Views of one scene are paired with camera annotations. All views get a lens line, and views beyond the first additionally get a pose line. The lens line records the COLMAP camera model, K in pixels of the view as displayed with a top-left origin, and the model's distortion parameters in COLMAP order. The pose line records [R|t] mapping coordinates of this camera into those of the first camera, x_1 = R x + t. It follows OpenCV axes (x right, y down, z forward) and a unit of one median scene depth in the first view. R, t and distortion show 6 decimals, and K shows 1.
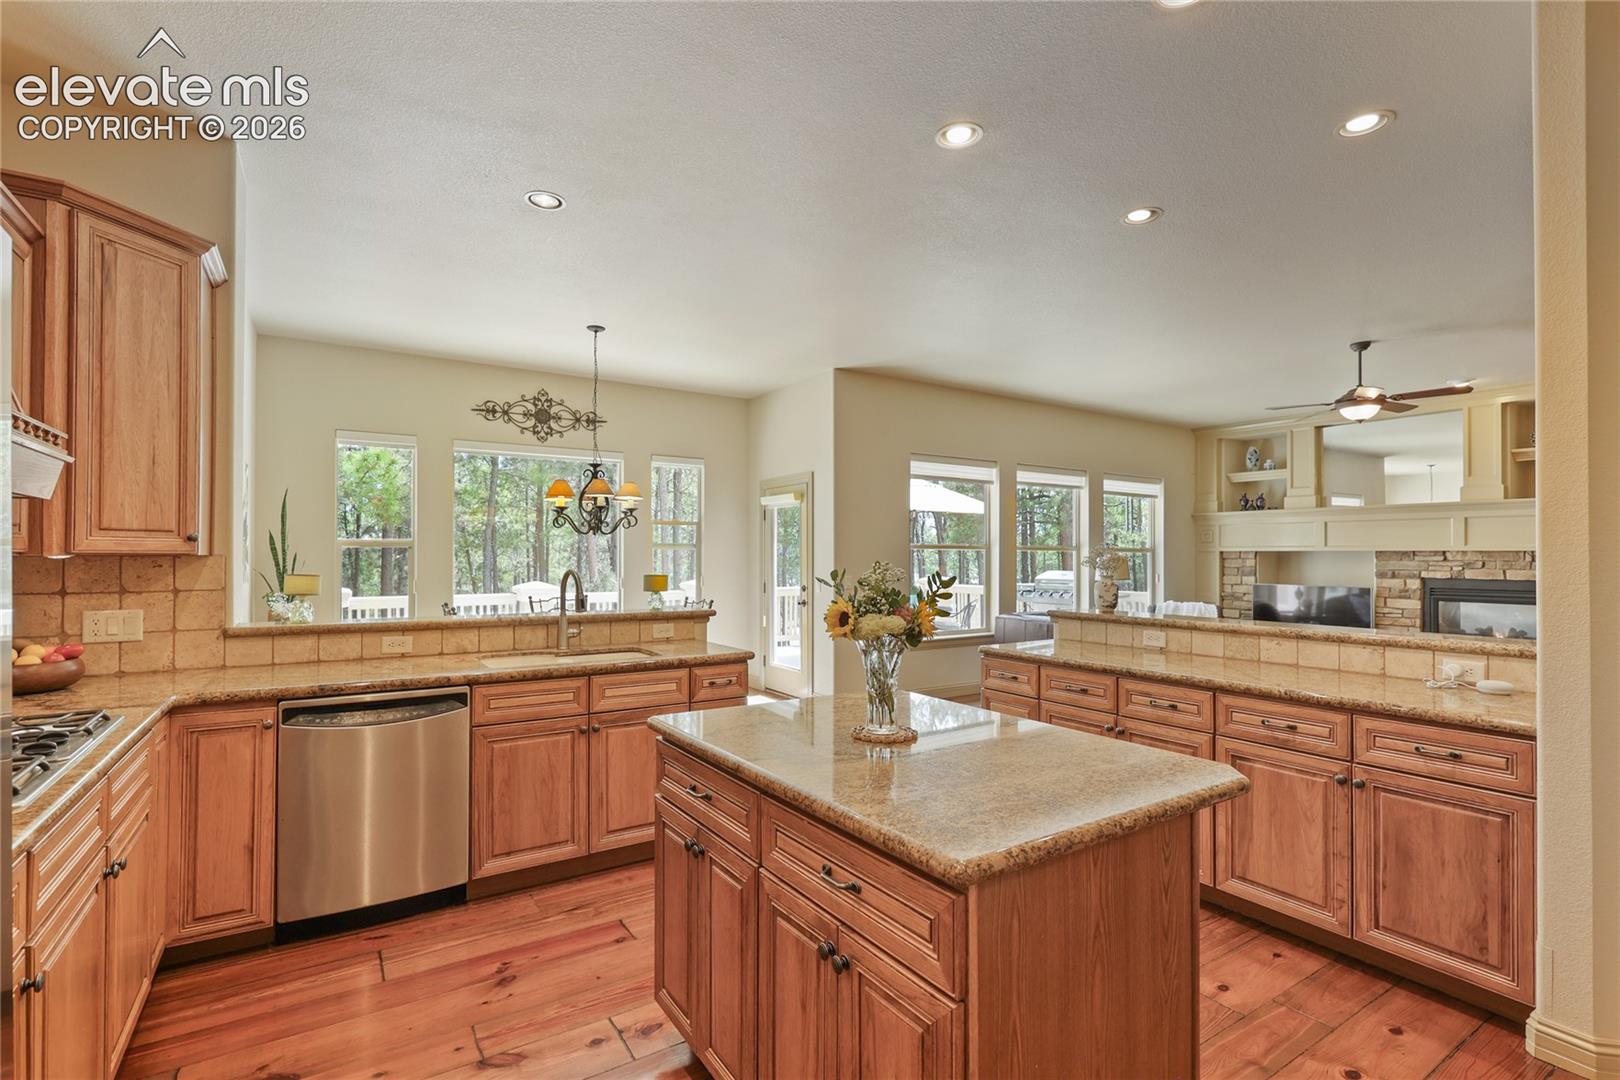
lens RADIAL K [[747.2, 0, 819.5], [0, 747.2, 549.7], [0, 0, 1]] dist [0.001232, 0.000883]
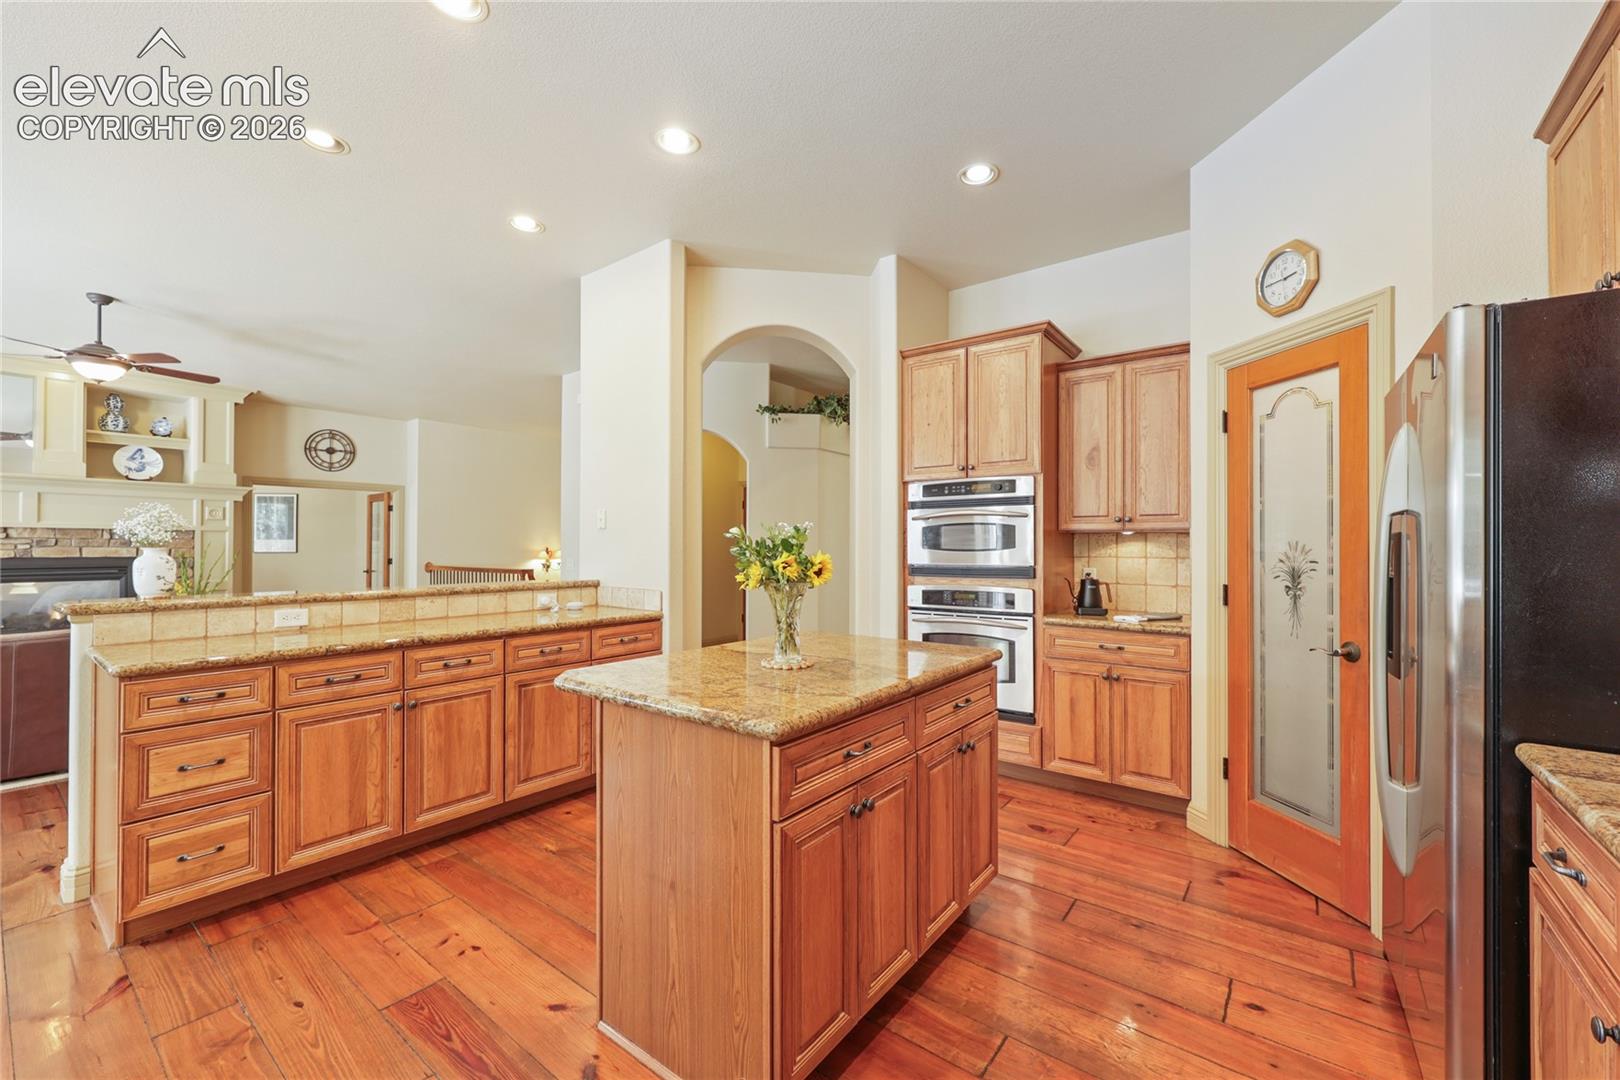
lens RADIAL K [[667.1, 0, 812.3], [0, 667.1, 544.7], [0, 0, 1]] dist [-0.000721, -0.000112]
pose [[-0.335842, -0.001208, 0.941918, -0.259935], [-0.008663, 0.999961, -0.001807, 0.015986], [-0.941878, -0.008766, -0.335839, 0.367320]]
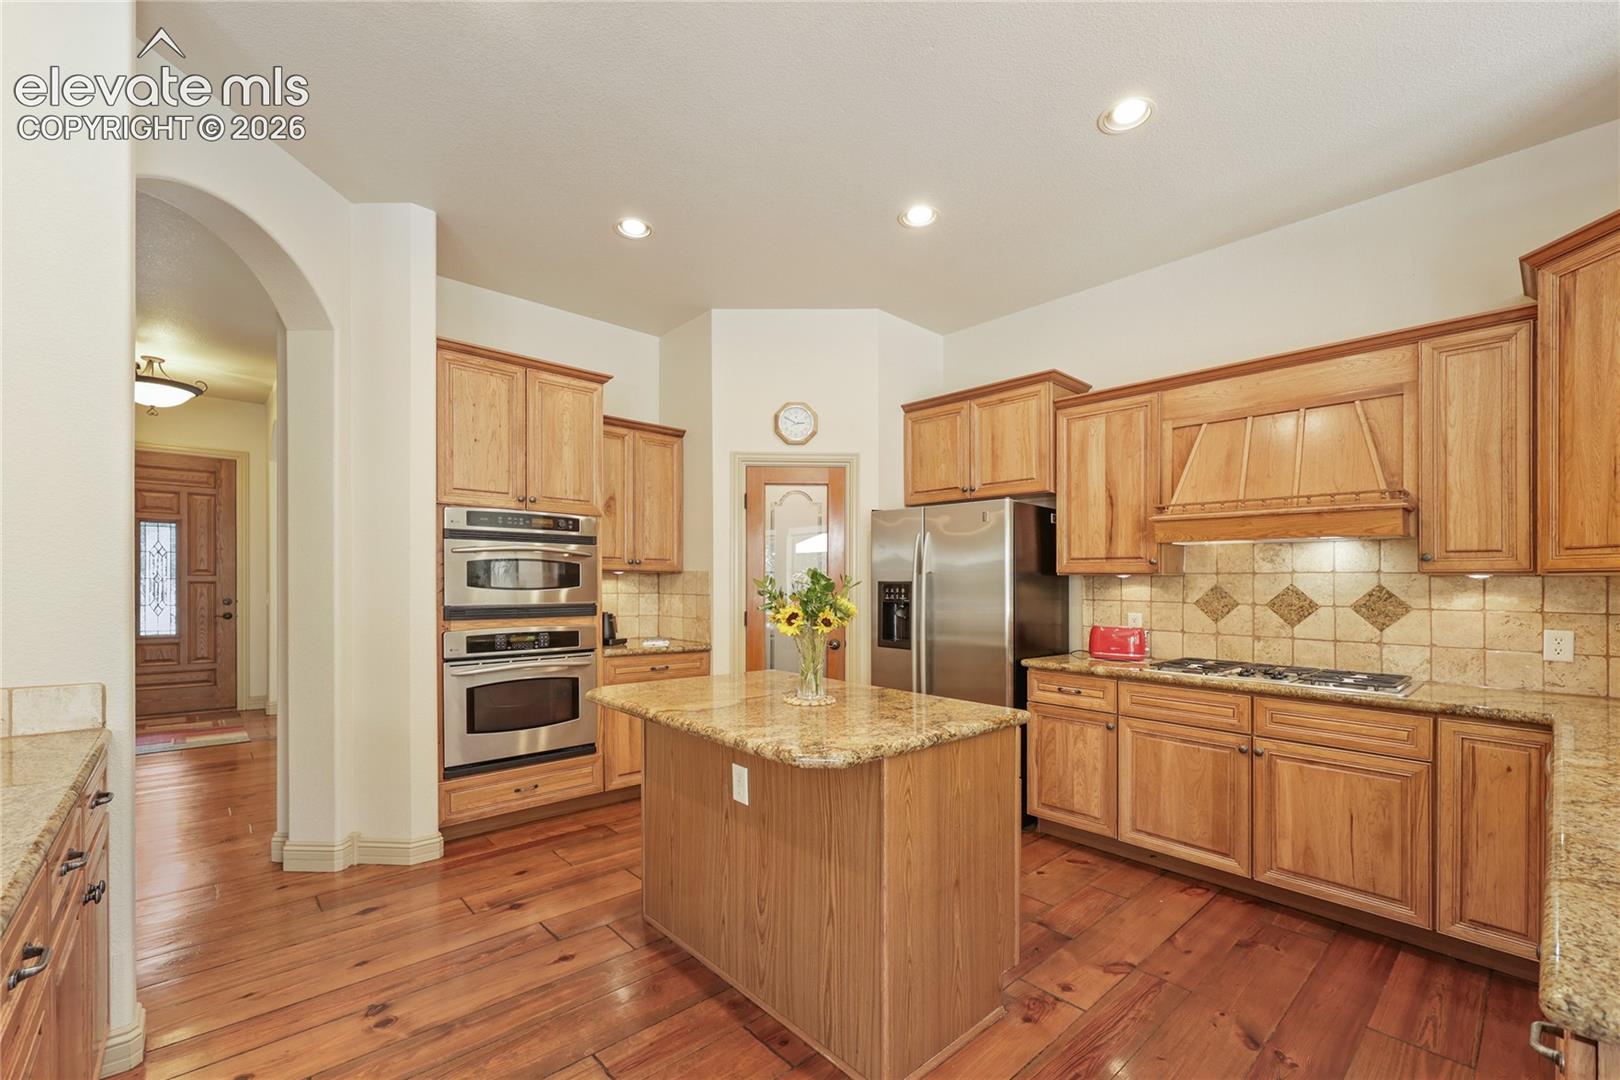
lens RADIAL K [[667.1, 0, 806.9], [0, 667.1, 581.9], [0, 0, 1]] dist [-0.000721, -0.000112]
pose [[-0.987035, -0.014186, -0.159880, 0.086540], [-0.013368, 0.999891, -0.006187, 0.013591], [0.159950, -0.003969, -0.987117, 0.598892]]
